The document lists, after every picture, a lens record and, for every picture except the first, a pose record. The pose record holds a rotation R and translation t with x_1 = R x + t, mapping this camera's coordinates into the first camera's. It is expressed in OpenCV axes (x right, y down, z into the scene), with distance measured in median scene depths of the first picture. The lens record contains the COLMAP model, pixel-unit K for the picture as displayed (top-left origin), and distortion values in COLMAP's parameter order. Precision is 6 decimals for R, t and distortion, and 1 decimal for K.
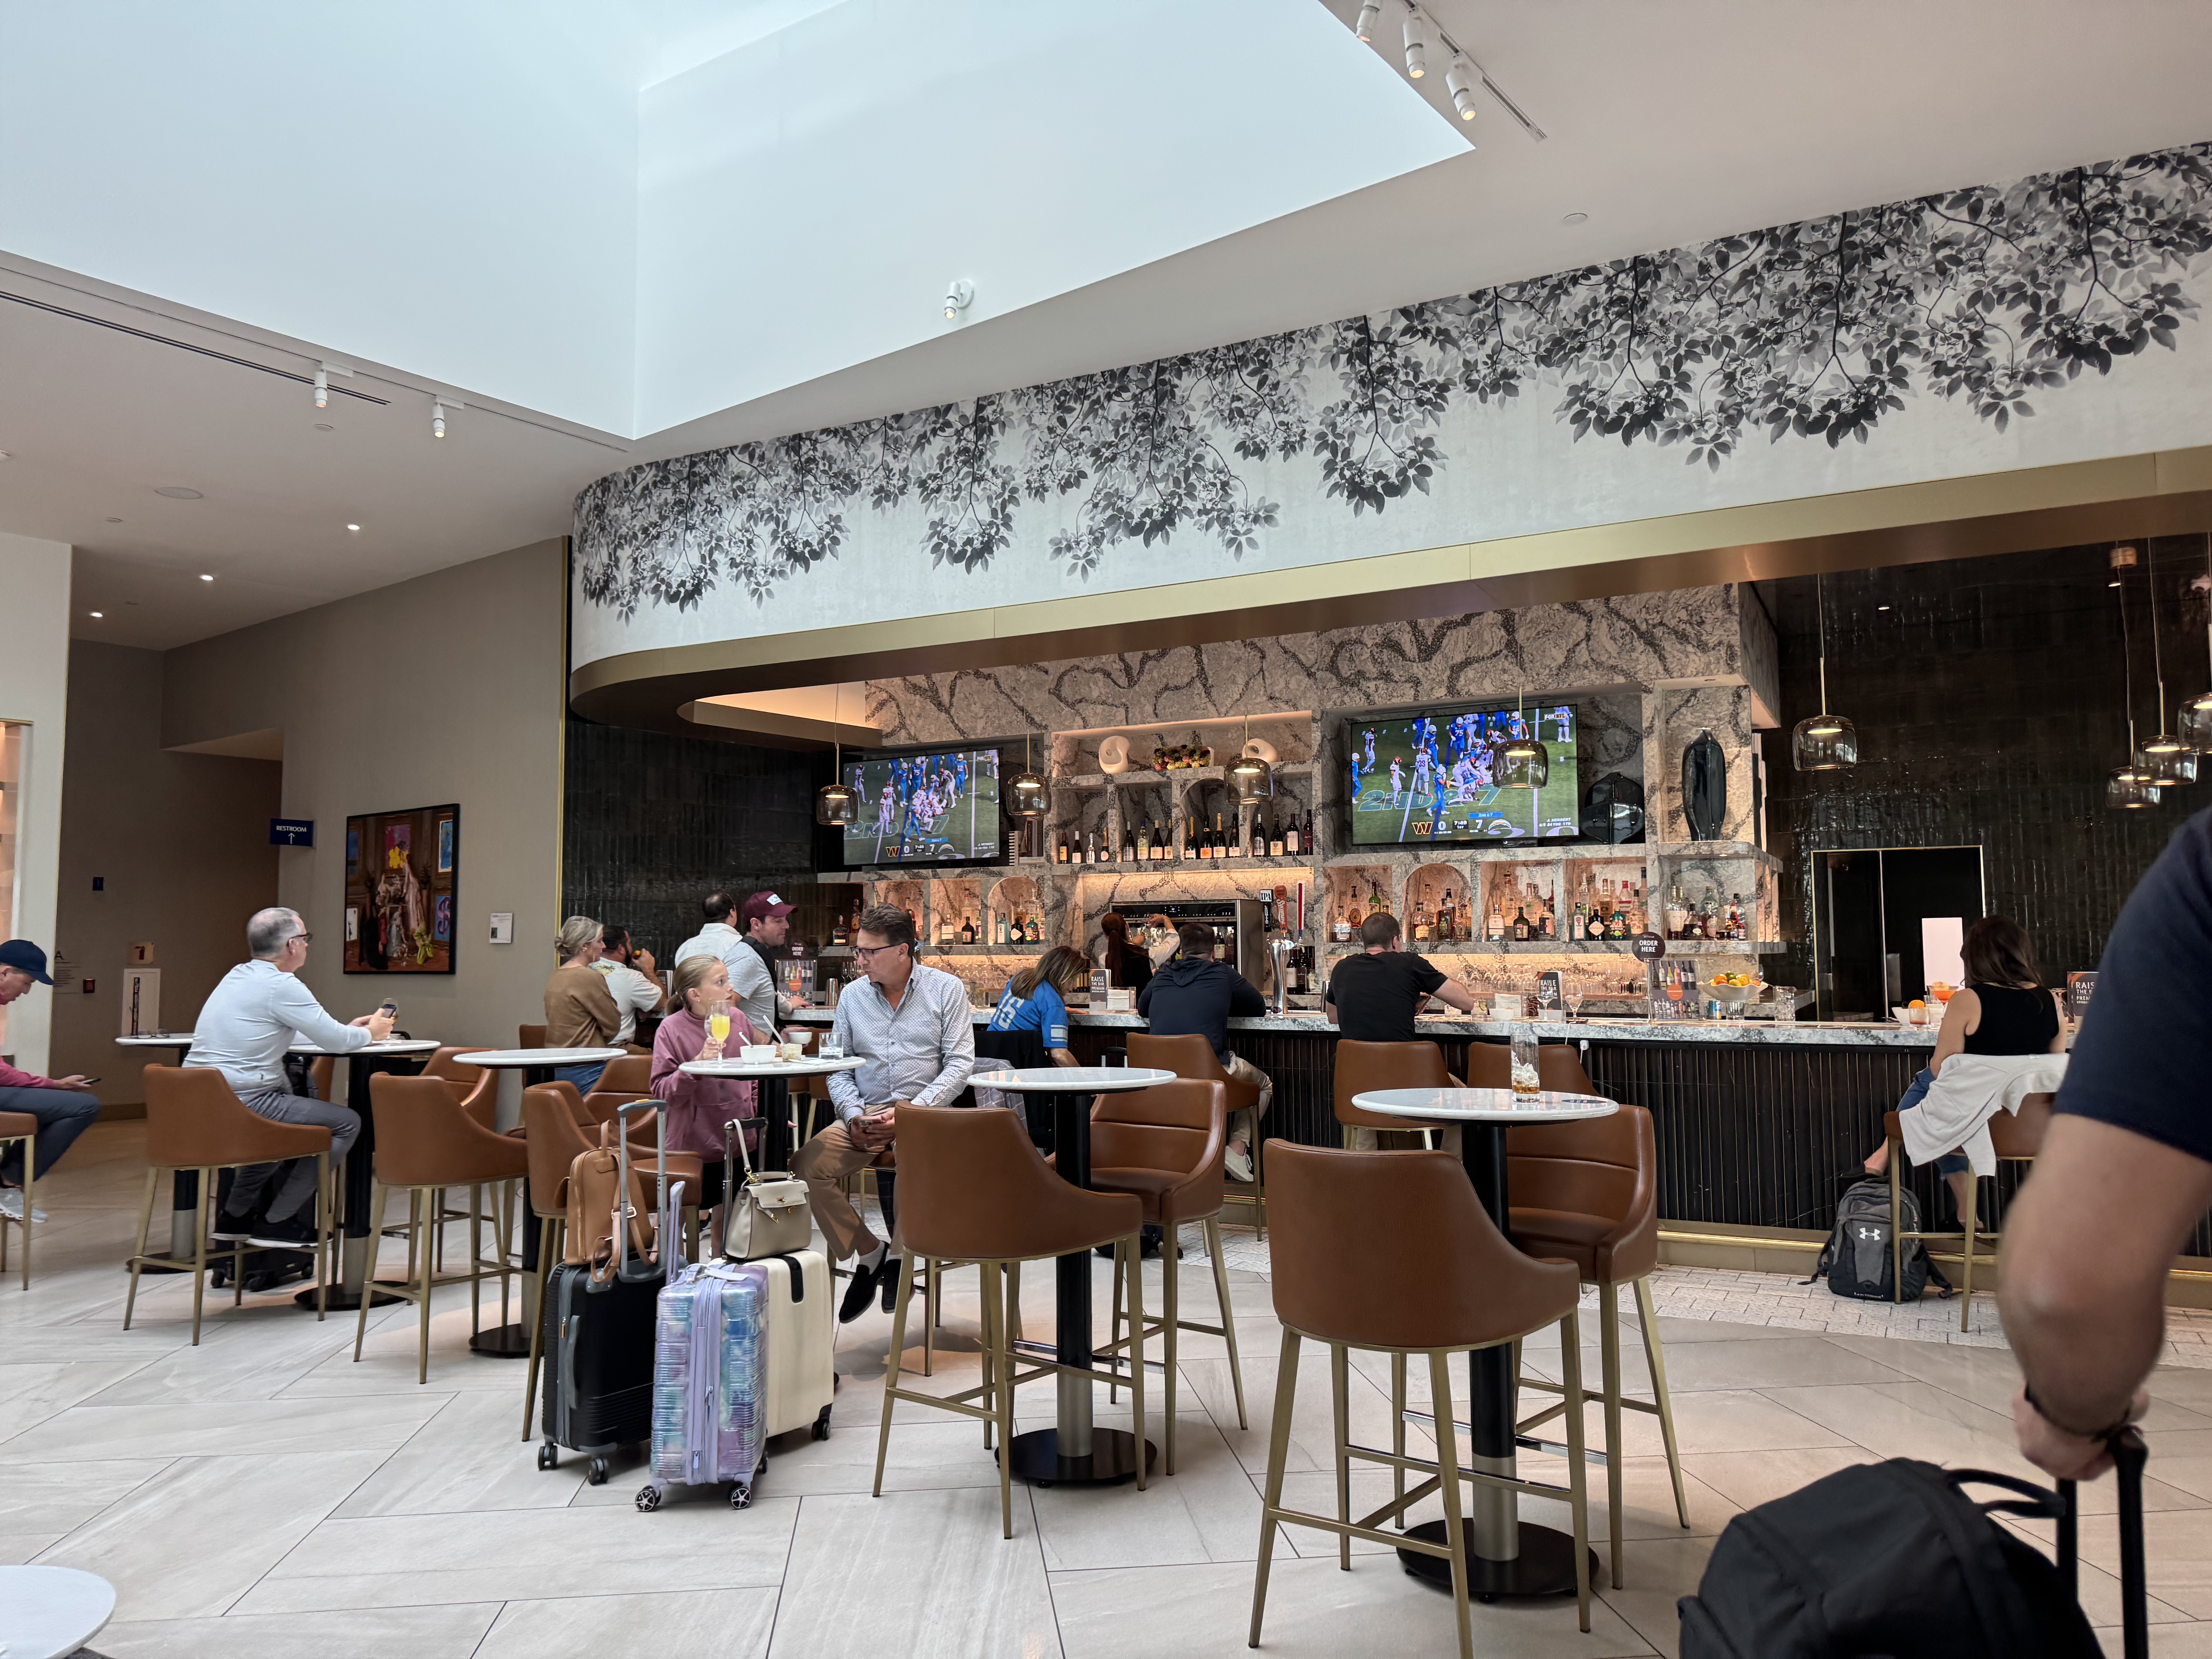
lens RADIAL K [[1611.5, 0, 1095.5], [0, 1611.5, 842.3], [0, 0, 1]] dist [0.022380, -0.038610]
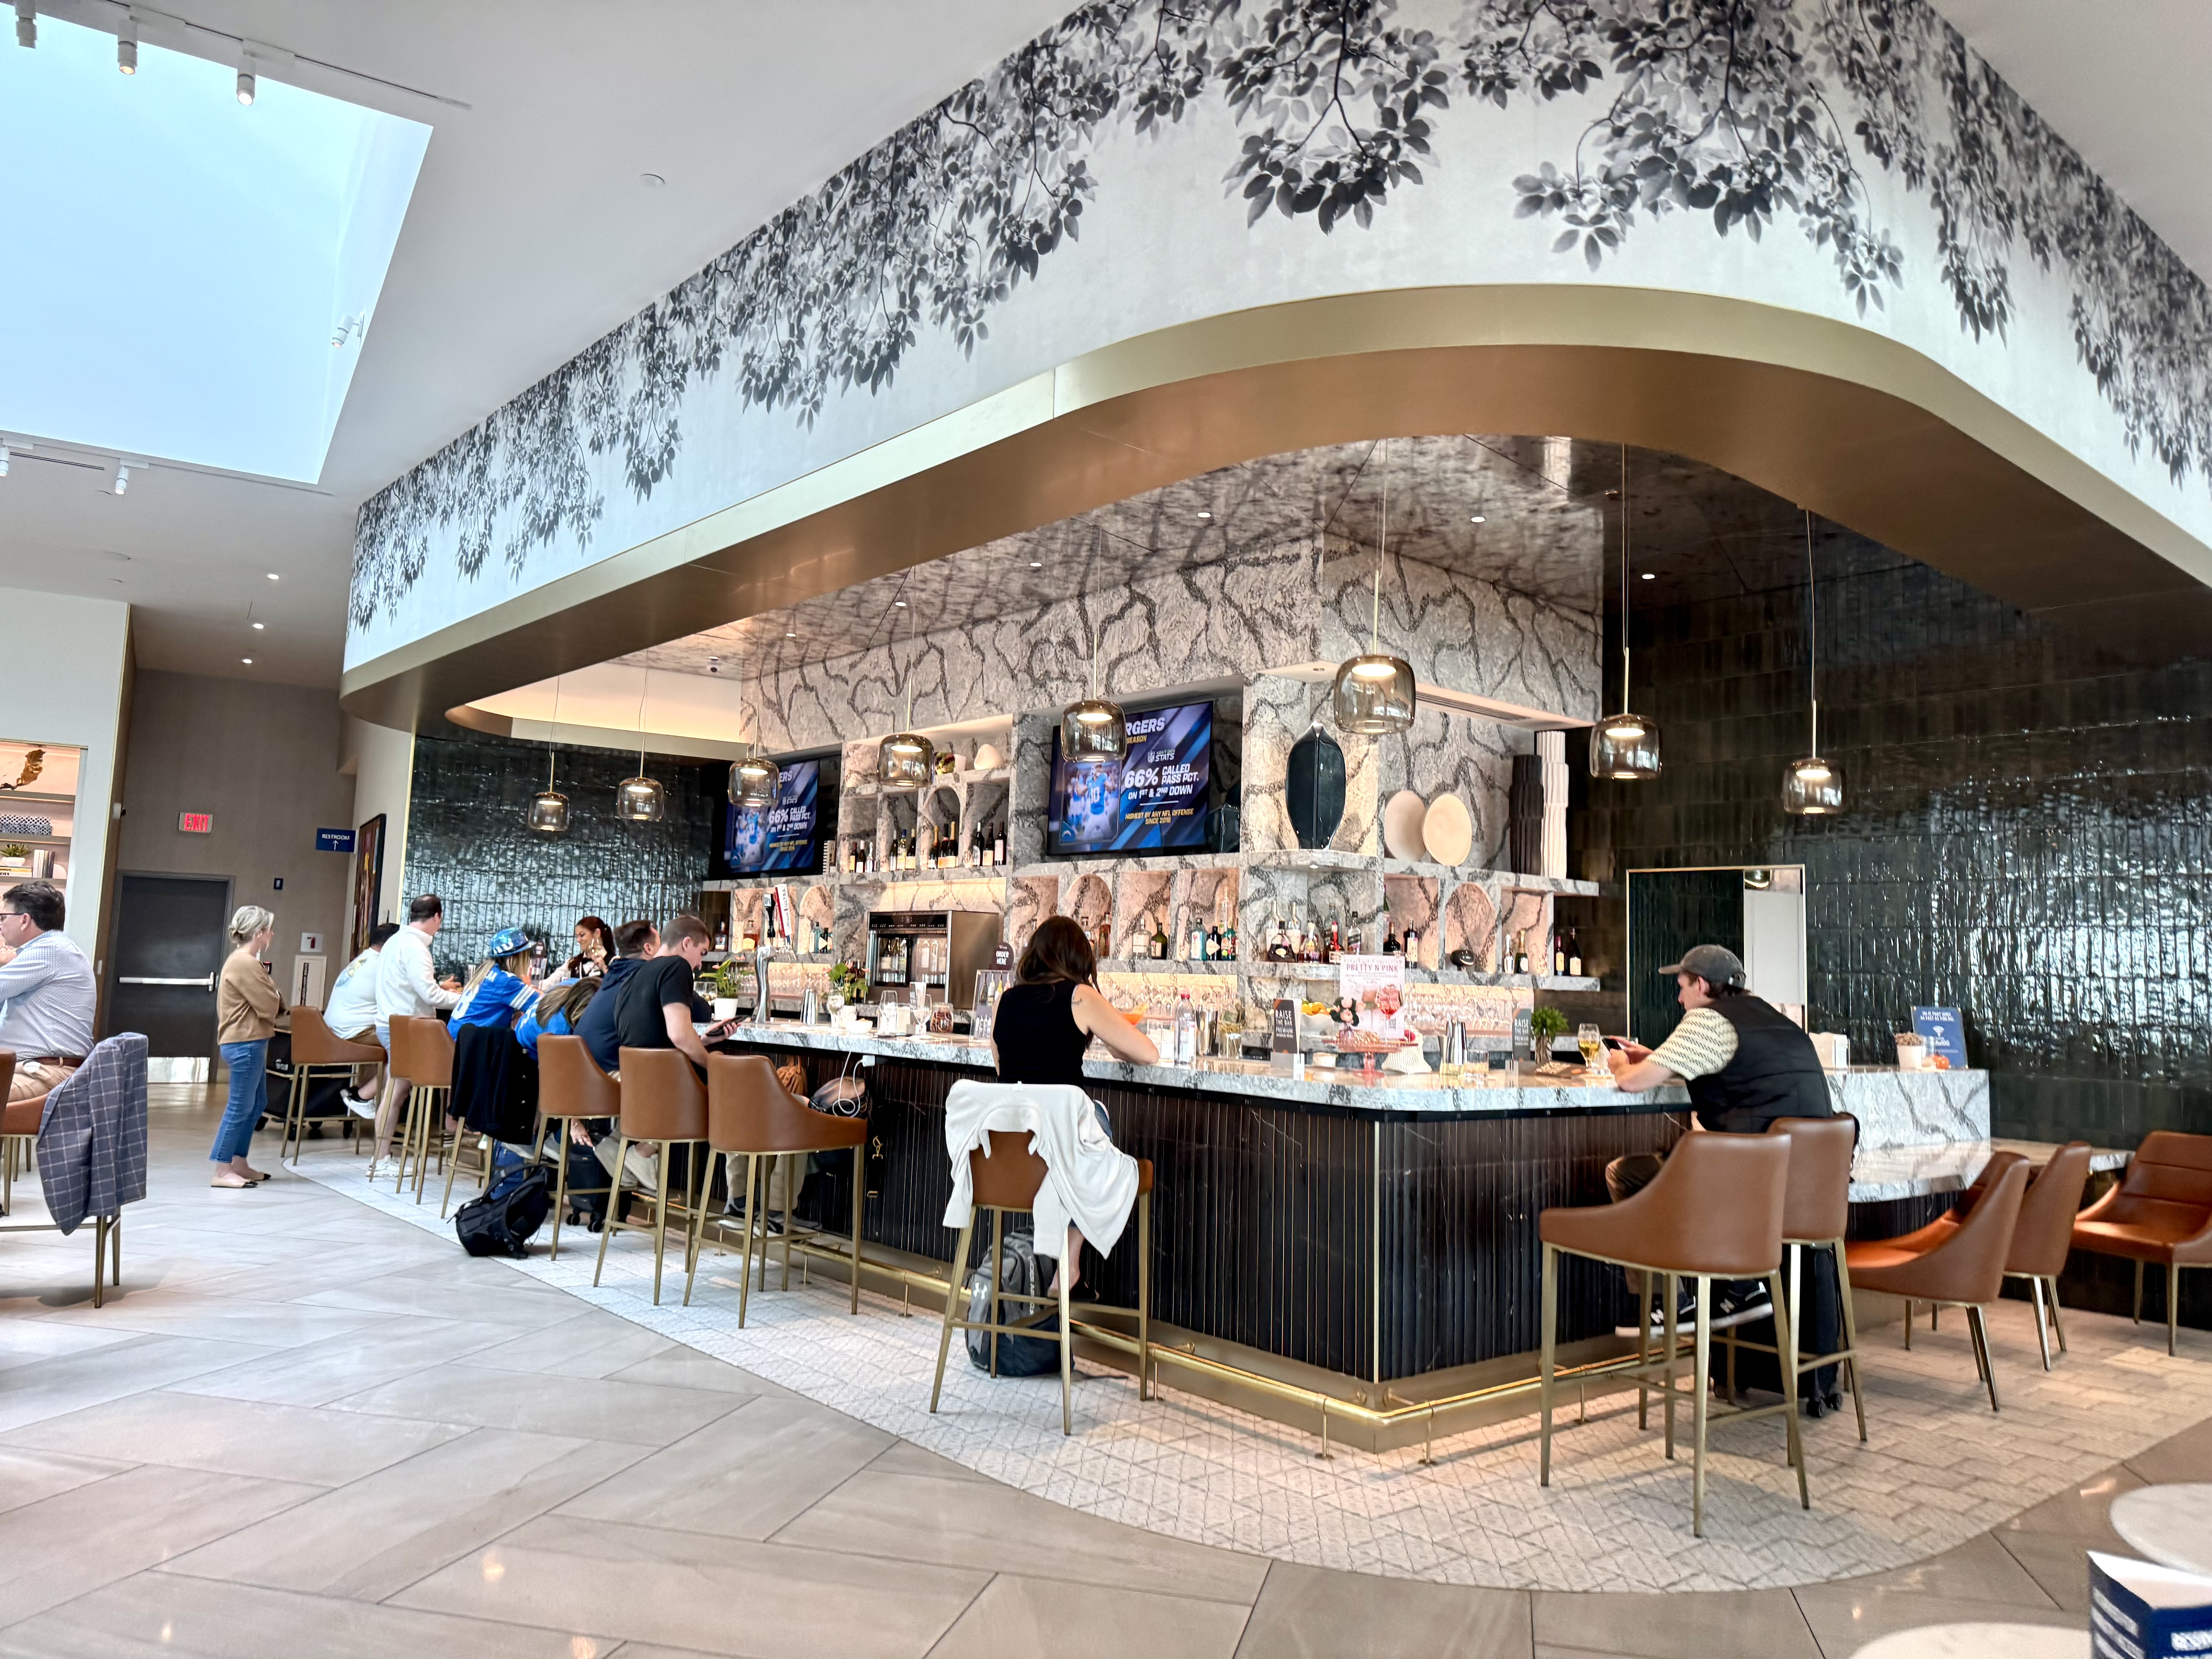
lens RADIAL K [[1566.7, 0, 1106.5], [0, 1566.7, 825.0], [0, 0, 1]] dist [-0.039610, -0.002460]
pose [[0.954068, 0.000187, -0.299589, 0.529671], [-0.006946, 0.999745, -0.021495, 0.004152], [0.299508, 0.022589, 0.953826, 0.149371]]
